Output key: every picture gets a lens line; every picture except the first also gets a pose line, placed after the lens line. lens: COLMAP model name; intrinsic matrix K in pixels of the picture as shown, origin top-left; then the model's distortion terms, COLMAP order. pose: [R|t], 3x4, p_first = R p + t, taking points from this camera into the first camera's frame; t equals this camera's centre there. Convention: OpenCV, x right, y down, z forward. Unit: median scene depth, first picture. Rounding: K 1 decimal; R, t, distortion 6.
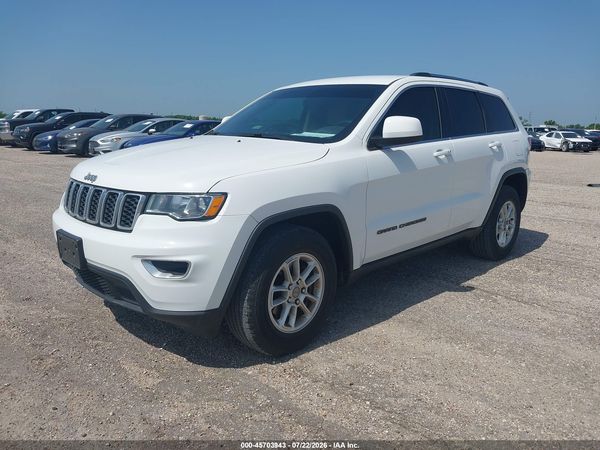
lens RADIAL K [[475.2, 0, 300.5], [0, 475.2, 223.2], [0, 0, 1]] dist [0.028331, -0.009518]
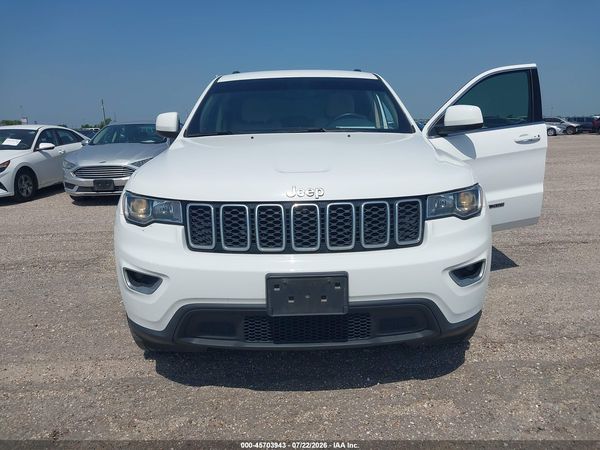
lens RADIAL K [[475.2, 0, 300.2], [0, 475.2, 226.2], [0, 0, 1]] dist [0.028331, -0.009518]
pose [[0.680803, -0.175363, 0.711165, -1.058441], [0.178489, 0.981368, 0.071123, -0.107171], [-0.710387, 0.078514, 0.699419, 0.548798]]
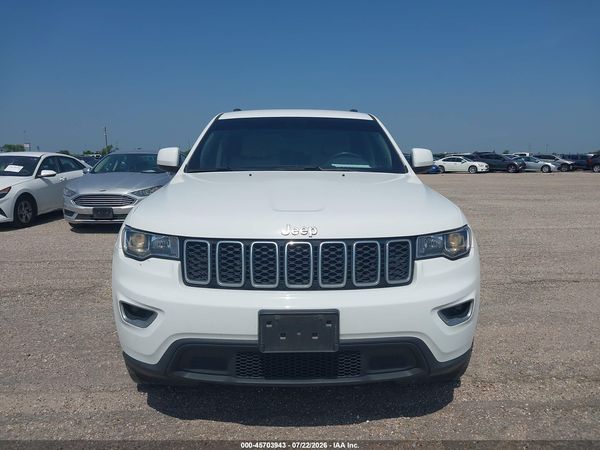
lens RADIAL K [[475.2, 0, 302.1], [0, 475.2, 223.7], [0, 0, 1]] dist [0.028331, -0.009518]
pose [[0.677877, -0.112391, 0.726534, -1.070874], [0.156357, 0.987677, 0.006904, -0.121712], [-0.718356, 0.108919, 0.687096, 0.523857]]
